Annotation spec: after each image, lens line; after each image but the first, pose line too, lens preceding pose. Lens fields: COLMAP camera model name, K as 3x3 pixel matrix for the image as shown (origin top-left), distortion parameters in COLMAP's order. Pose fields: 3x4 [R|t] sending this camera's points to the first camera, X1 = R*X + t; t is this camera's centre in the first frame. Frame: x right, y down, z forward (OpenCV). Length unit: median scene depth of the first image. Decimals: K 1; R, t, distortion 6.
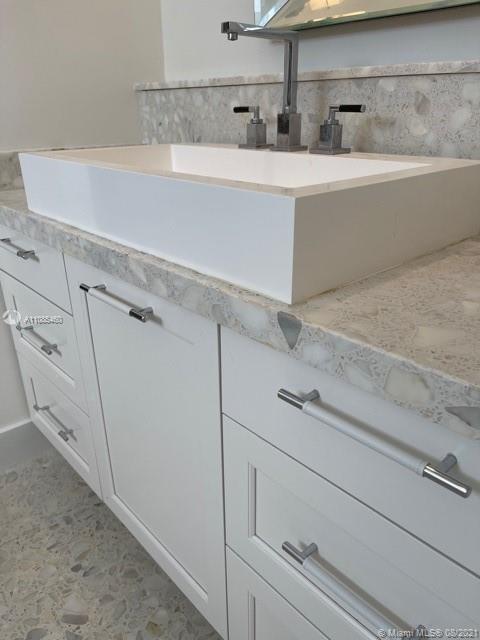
lens RADIAL K [[484.8, 0, 238.9], [0, 484.8, 322.8], [0, 0, 1]] dist [0.060444, -0.081317]
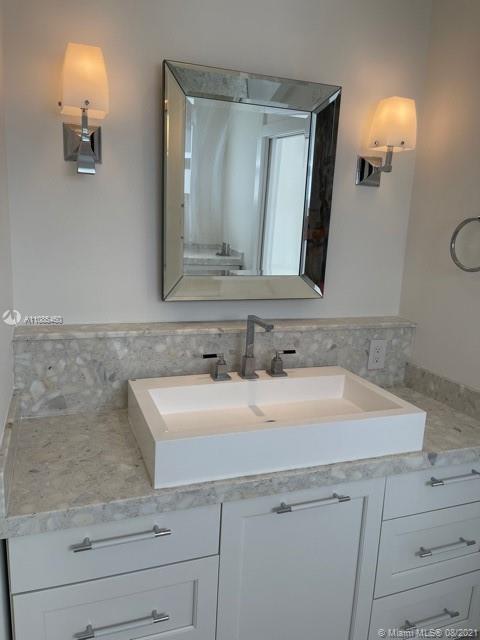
lens RADIAL K [[484.8, 0, 239.5], [0, 484.8, 319.0], [0, 0, 1]] dist [0.060444, -0.081317]
pose [[0.360748, -0.146858, 0.921029, -1.486130], [0.327571, 0.944563, 0.022308, -0.628668], [-0.873246, 0.293654, 0.388856, 0.370130]]
